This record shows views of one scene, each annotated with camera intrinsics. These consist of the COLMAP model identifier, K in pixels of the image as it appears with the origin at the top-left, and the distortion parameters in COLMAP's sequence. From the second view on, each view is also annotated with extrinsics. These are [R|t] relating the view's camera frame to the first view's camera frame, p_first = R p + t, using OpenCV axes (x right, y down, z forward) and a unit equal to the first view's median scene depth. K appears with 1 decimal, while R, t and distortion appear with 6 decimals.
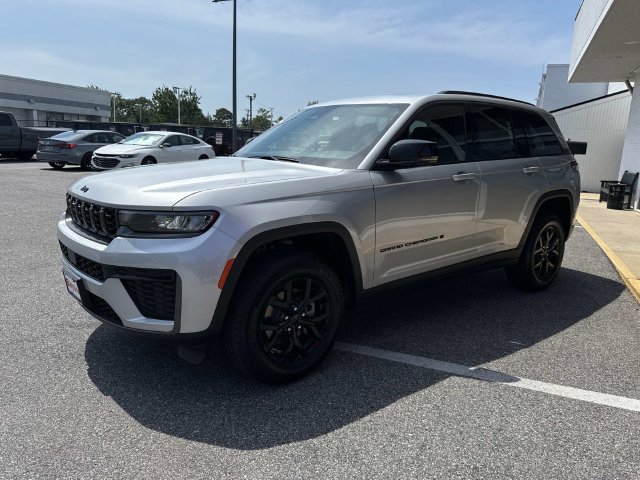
lens RADIAL K [[494.3, 0, 320.7], [0, 494.3, 224.4], [0, 0, 1]] dist [0.055786, -0.001178]
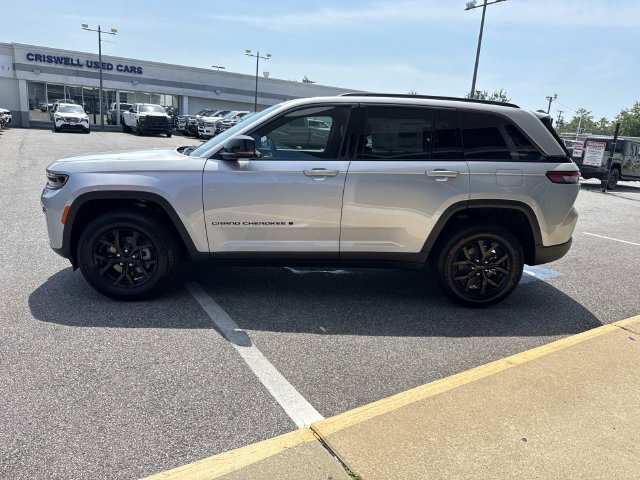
lens RADIAL K [[454.1, 0, 331.9], [0, 454.1, 240.3], [0, 0, 1]] dist [0.017465, -0.002188]
pose [[0.800572, 0.155497, -0.578710, 1.154092], [-0.127851, 0.987832, 0.088560, -0.050286], [0.585438, 0.003090, 0.810711, 0.271583]]
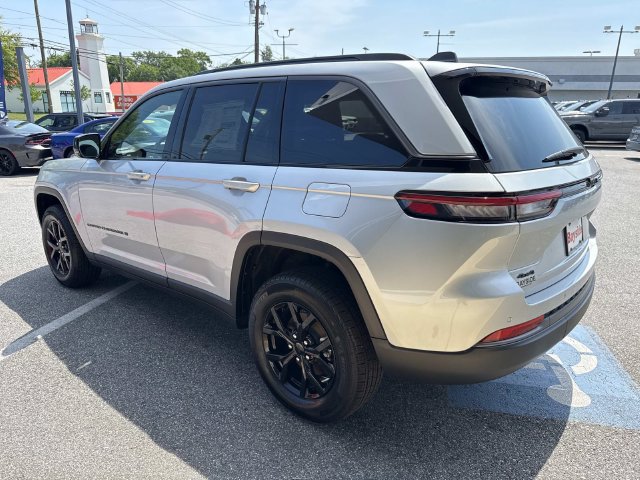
lens RADIAL K [[454.1, 0, 331.9], [0, 454.1, 240.3], [0, 0, 1]] dist [0.017465, -0.002188]
pose [[0.151191, 0.229701, -0.961446, 1.456706], [-0.155374, 0.966059, 0.206370, -0.261089], [0.976217, 0.118182, 0.181749, 1.540910]]
